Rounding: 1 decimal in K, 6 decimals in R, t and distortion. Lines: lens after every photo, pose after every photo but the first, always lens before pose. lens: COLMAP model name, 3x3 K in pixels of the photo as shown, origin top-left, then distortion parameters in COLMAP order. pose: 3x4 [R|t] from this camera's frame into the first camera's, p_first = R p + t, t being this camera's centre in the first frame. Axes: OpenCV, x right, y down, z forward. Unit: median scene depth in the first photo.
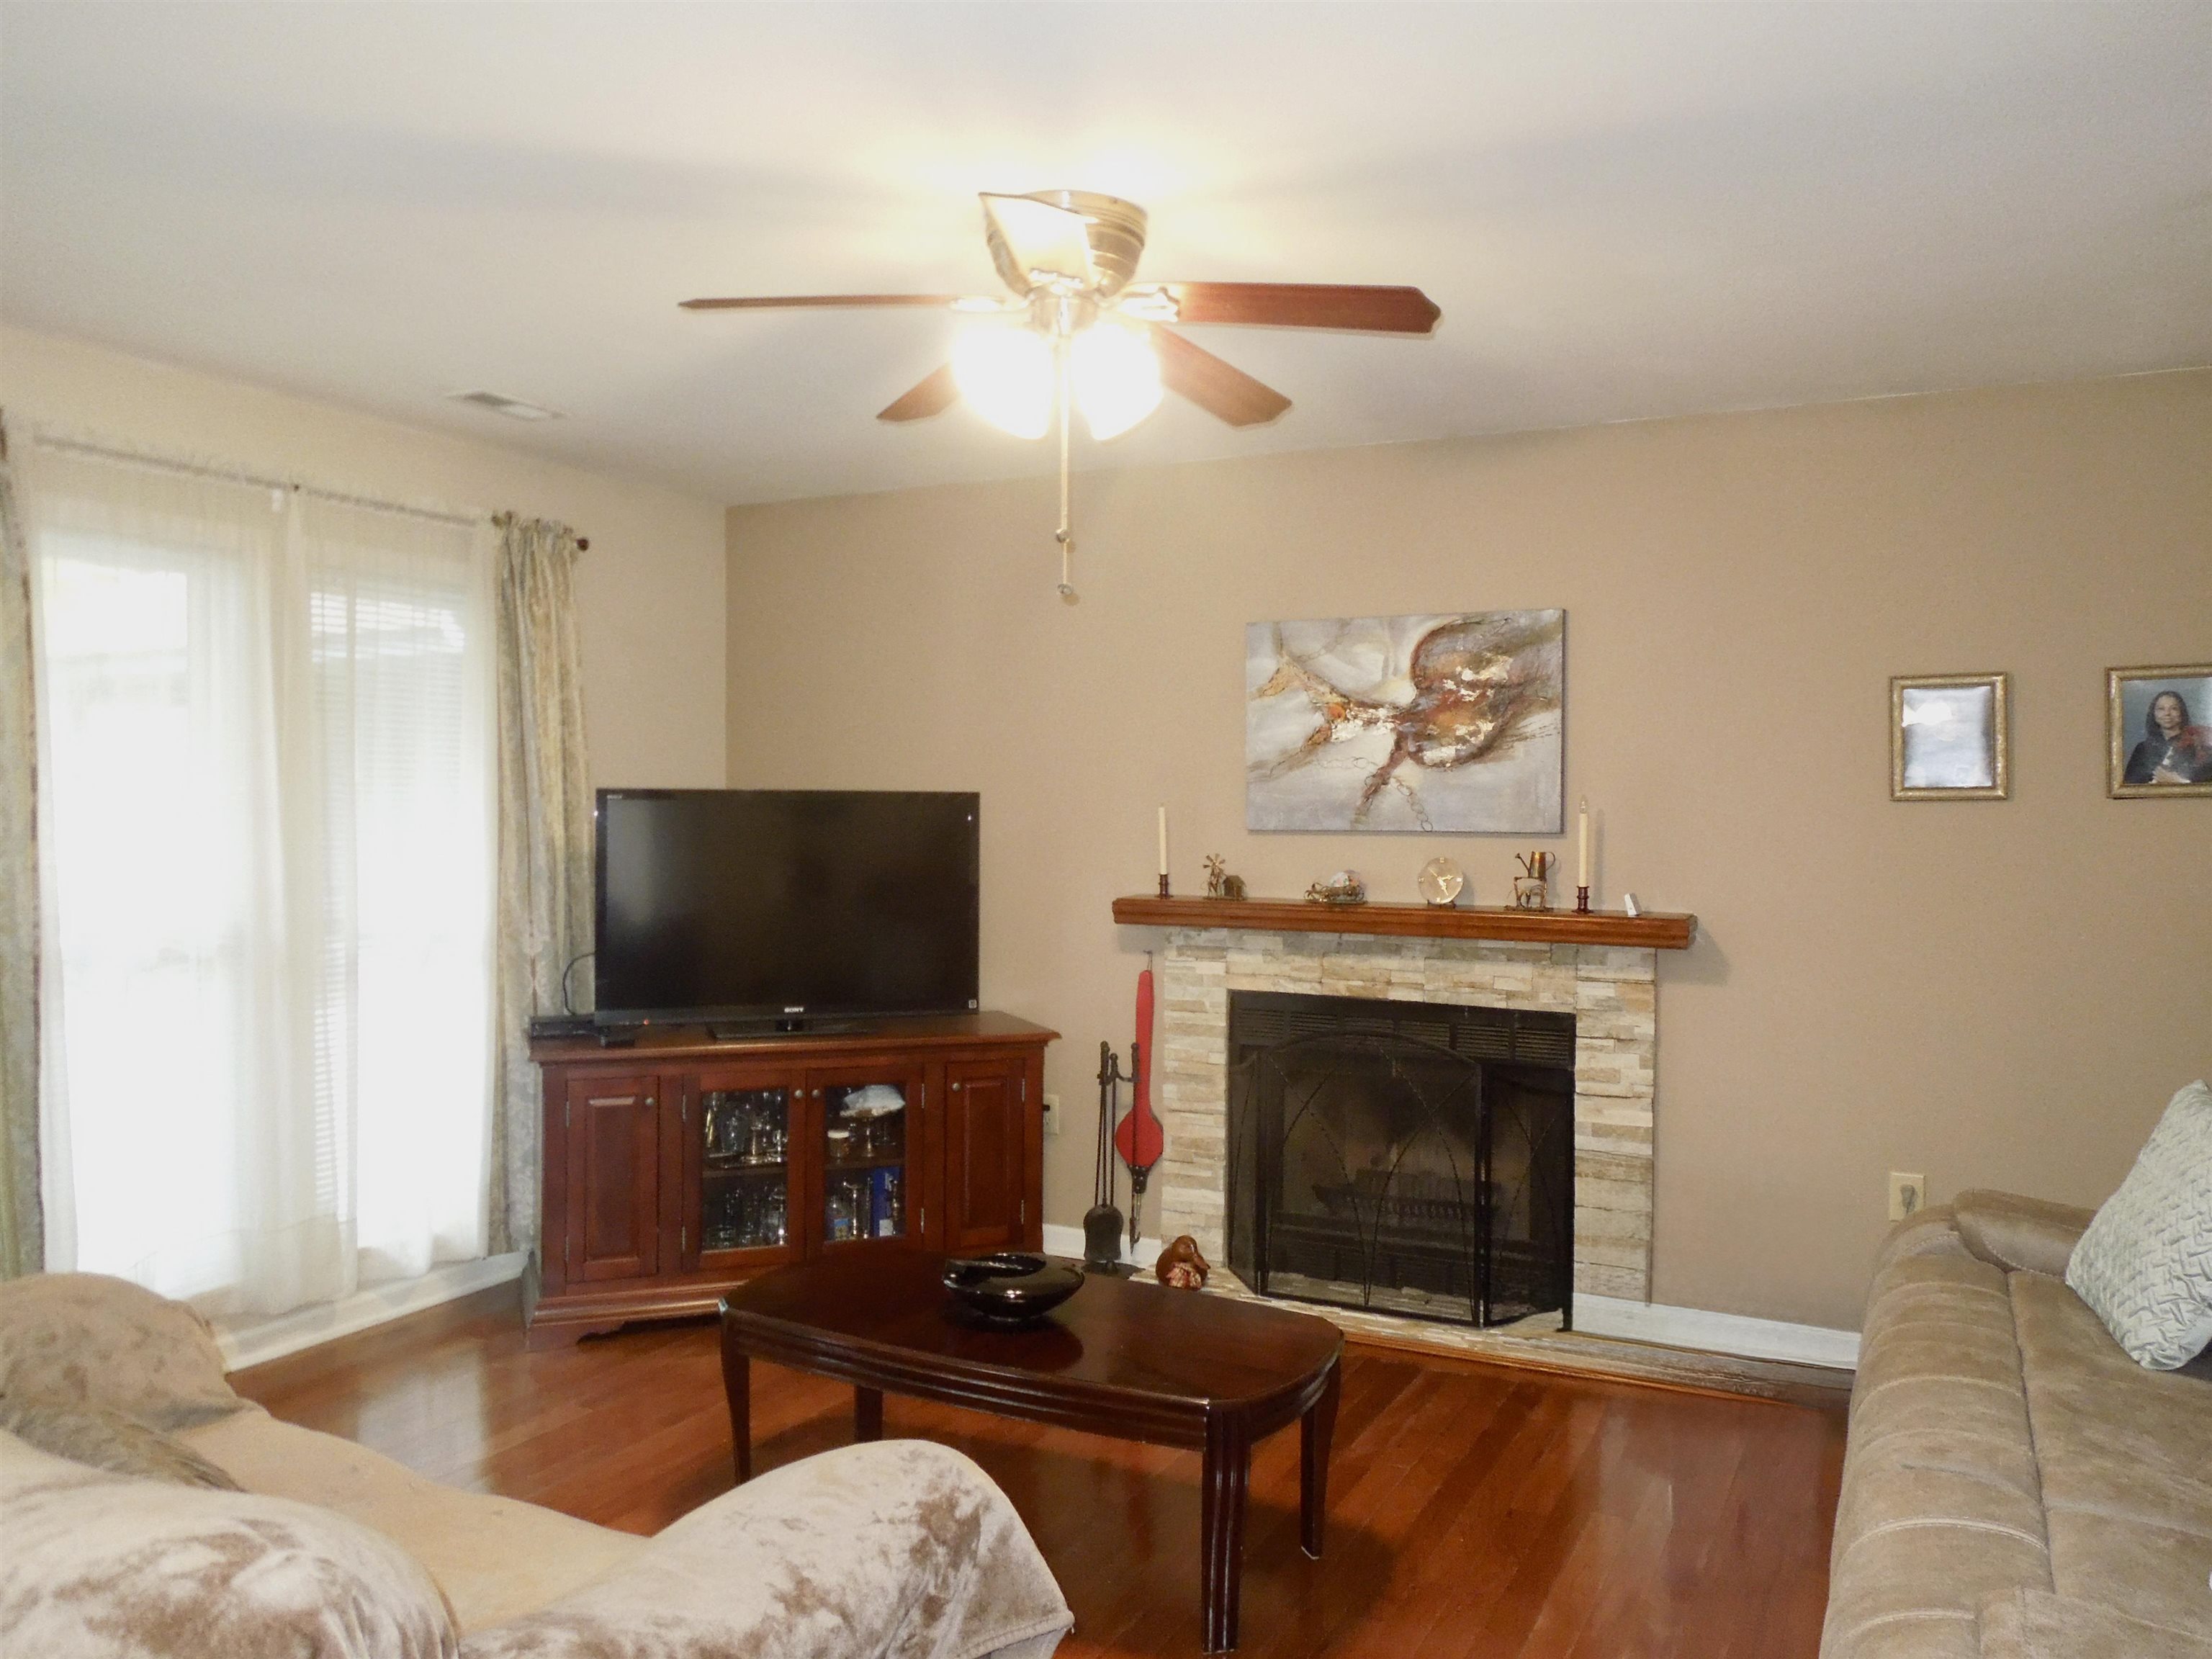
lens RADIAL K [[1664.8, 0, 1101.1], [0, 1664.8, 824.5], [0, 0, 1]] dist [-0.006234, -0.001807]
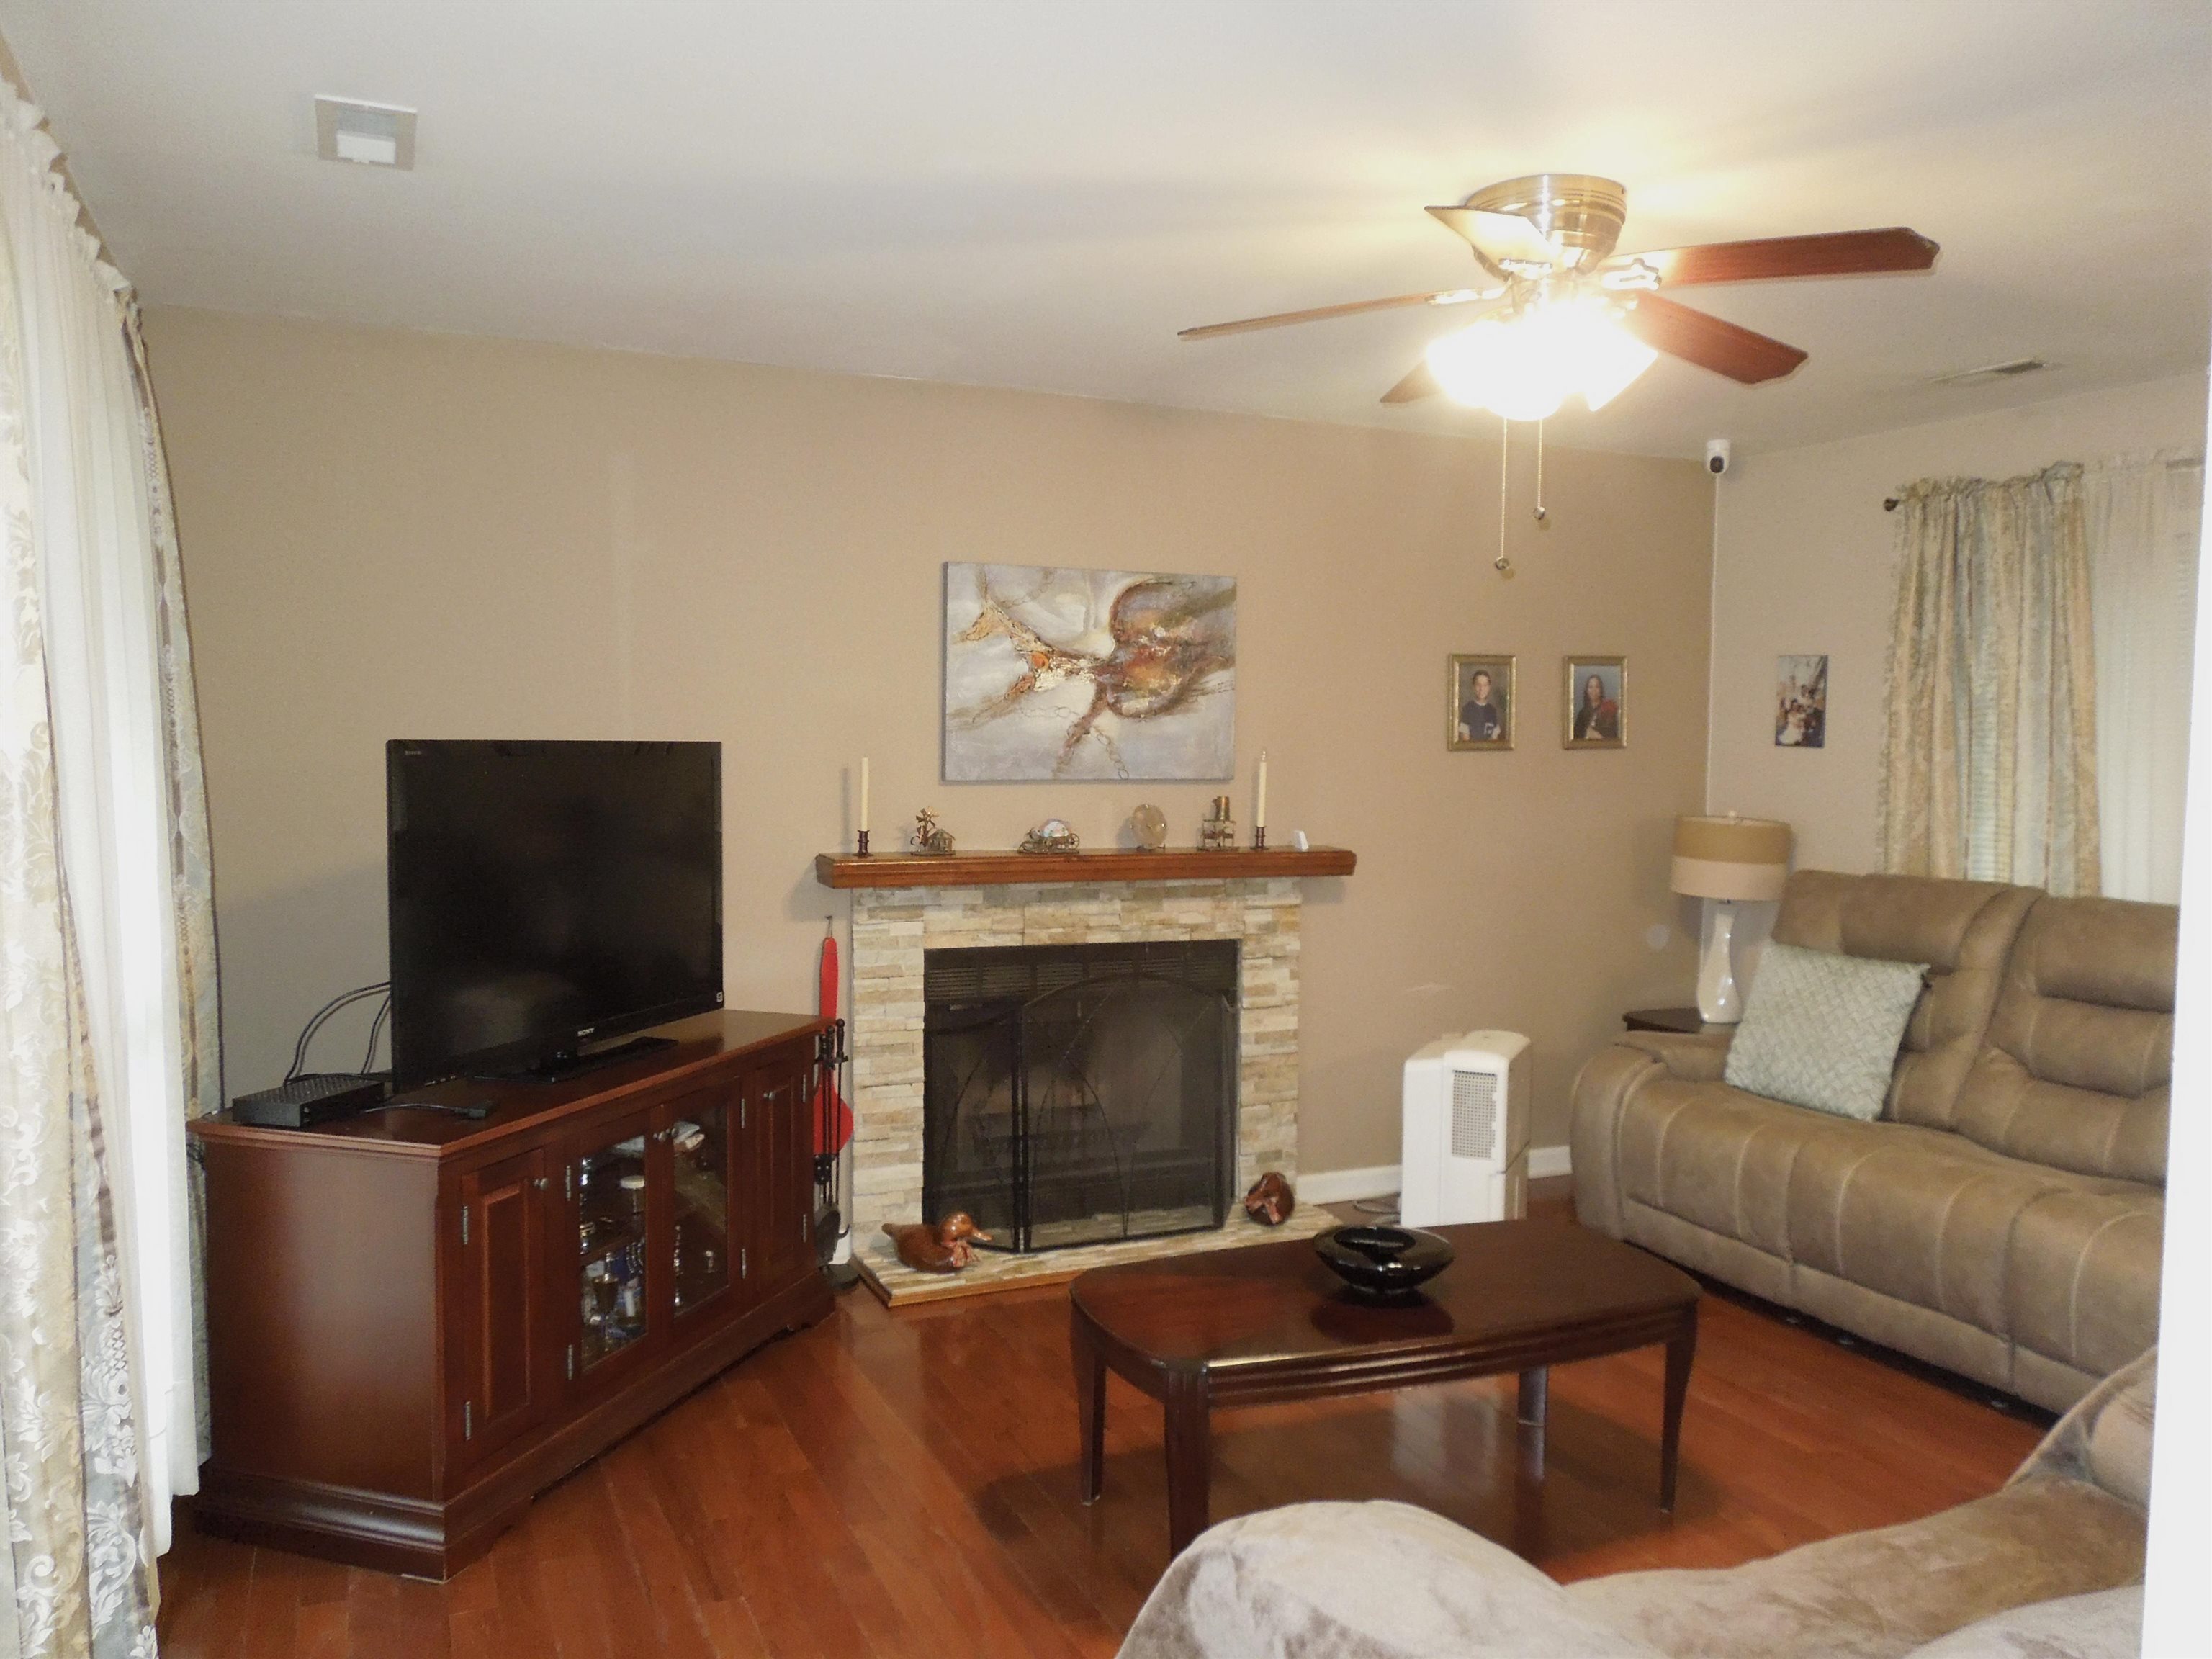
lens RADIAL K [[1689.3, 0, 1106.0], [0, 1689.3, 829.5], [0, 0, 1]] dist [-0.011710, 0.008876]
pose [[0.640322, -0.042552, 0.766927, -0.620722], [0.004406, 0.998651, 0.051730, -0.019173], [-0.768094, -0.029744, 0.639646, 0.324607]]
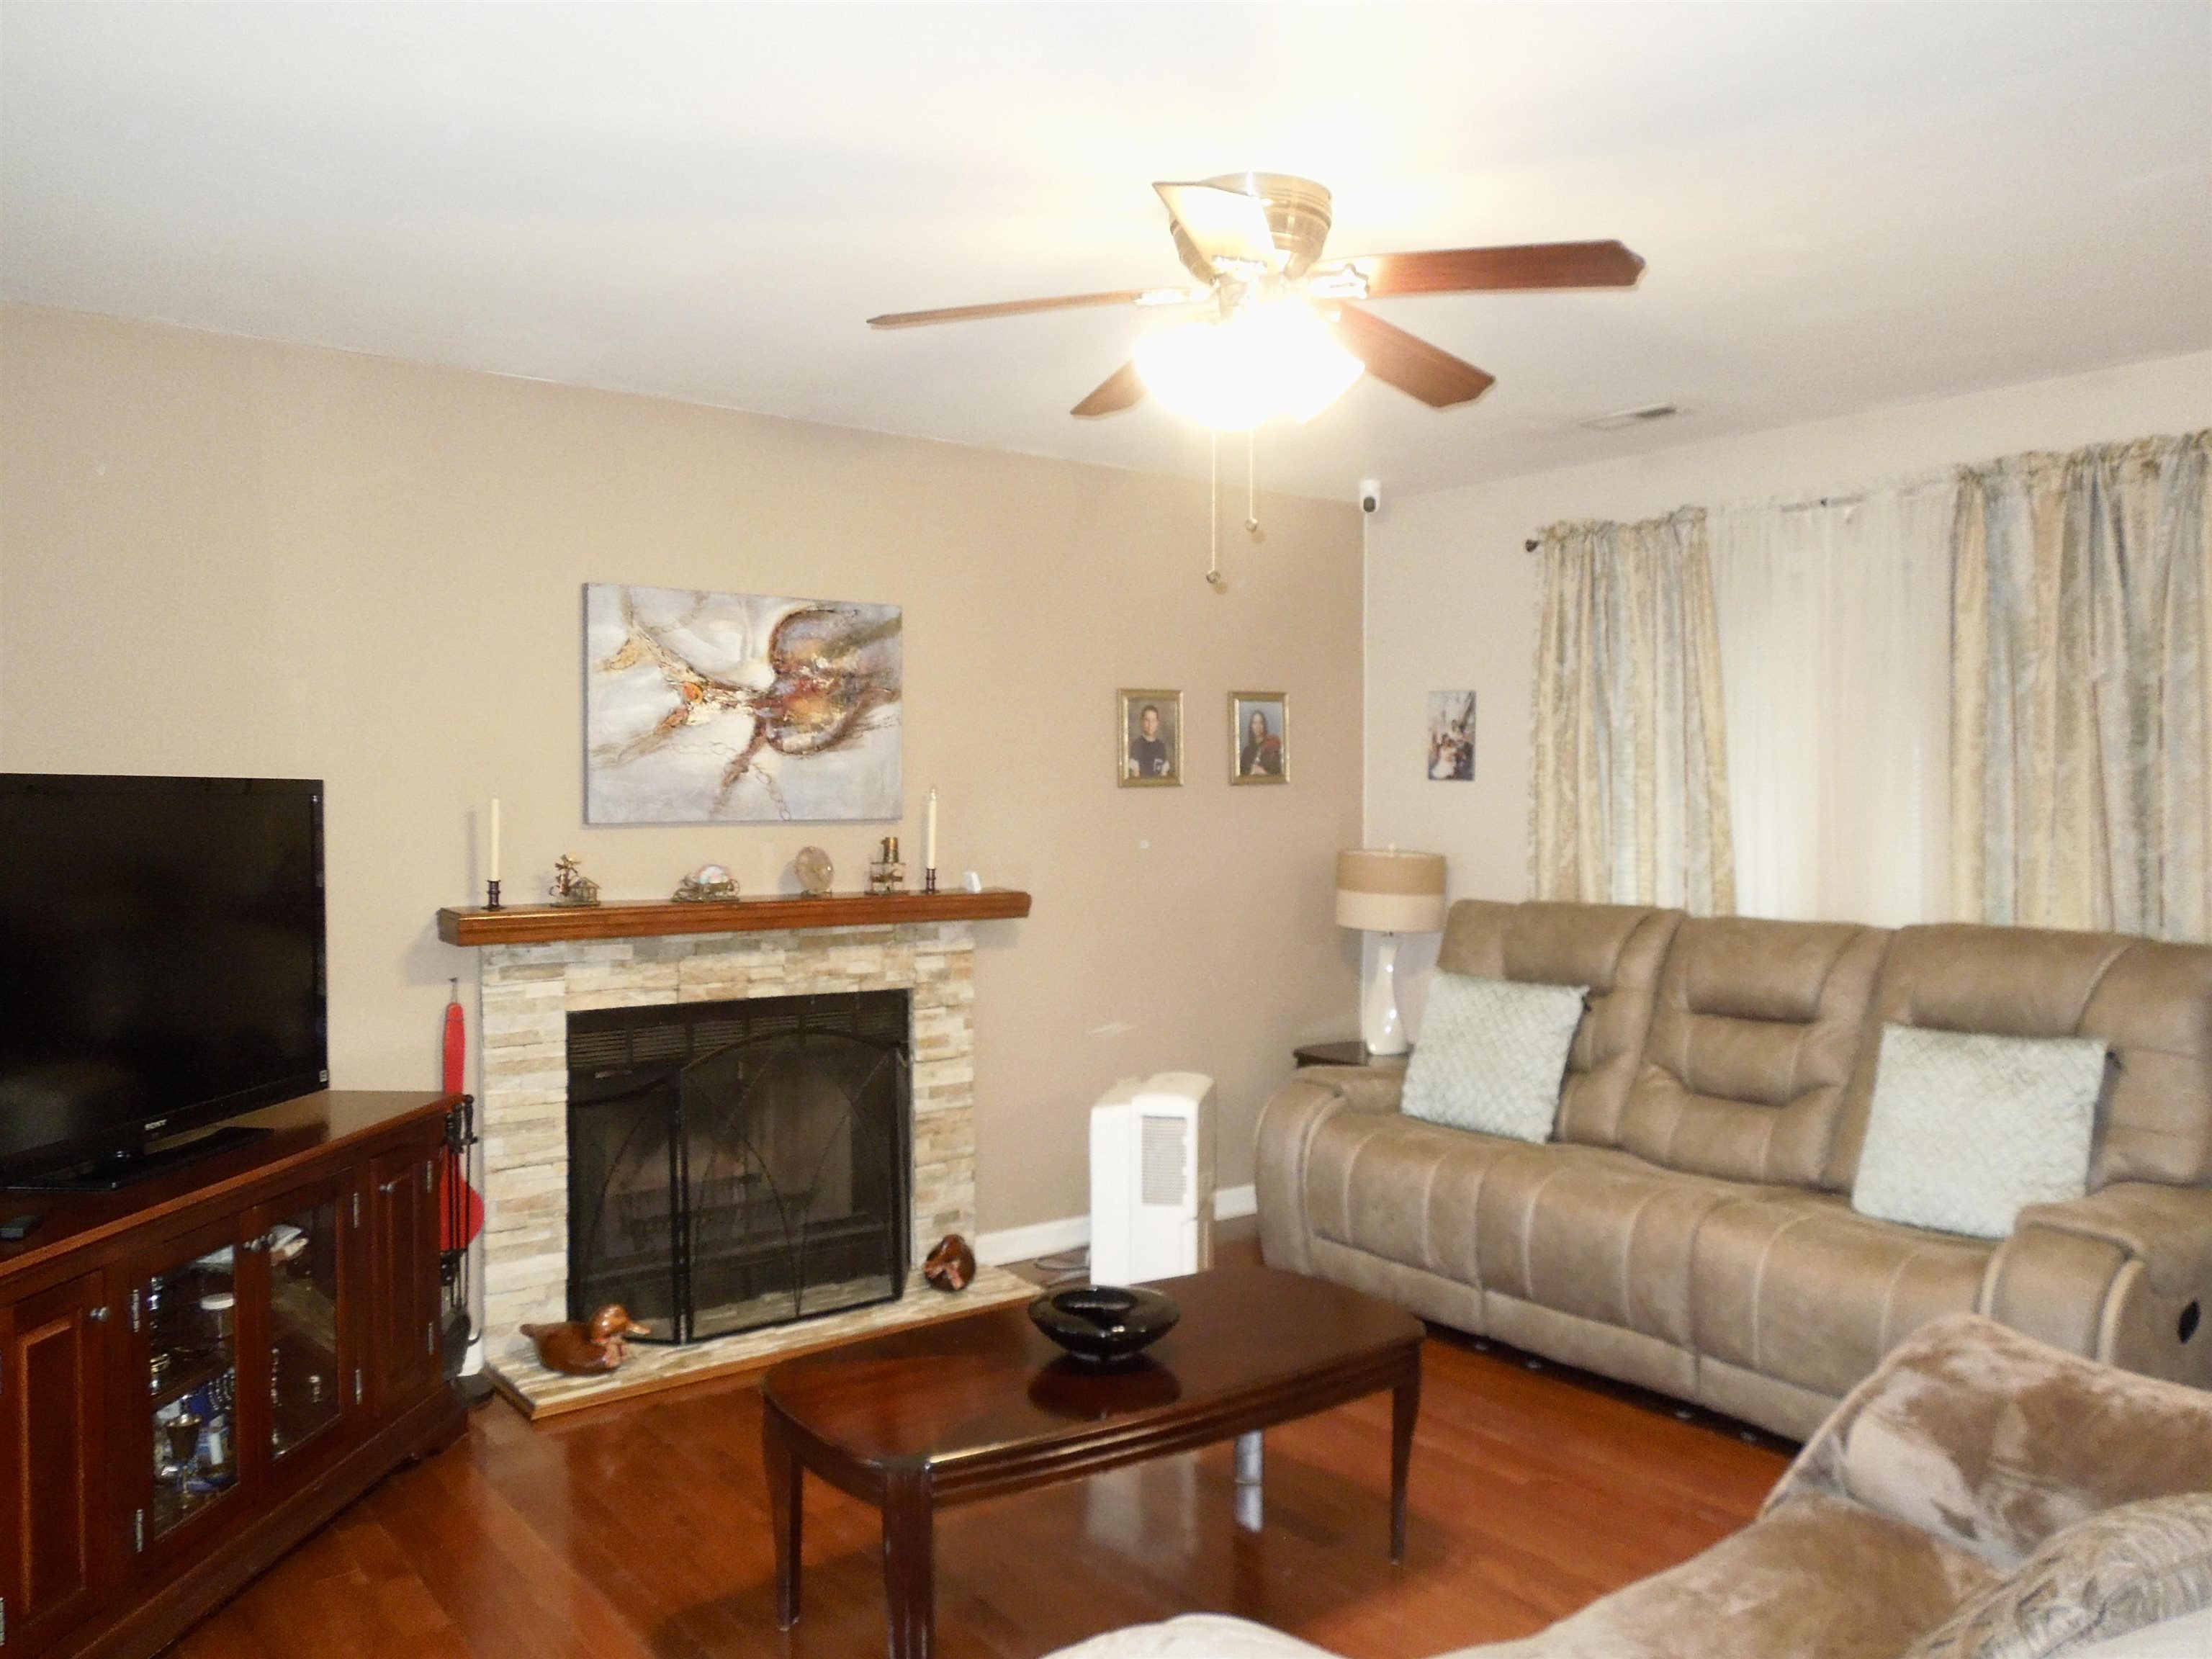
lens RADIAL K [[1664.8, 0, 1101.1], [0, 1664.8, 824.5], [0, 0, 1]] dist [-0.006234, -0.001807]
pose [[0.448640, -0.021870, 0.893445, -0.585320], [0.016324, 0.999734, 0.016274, -0.006214], [-0.893563, 0.007284, 0.448878, 0.393806]]
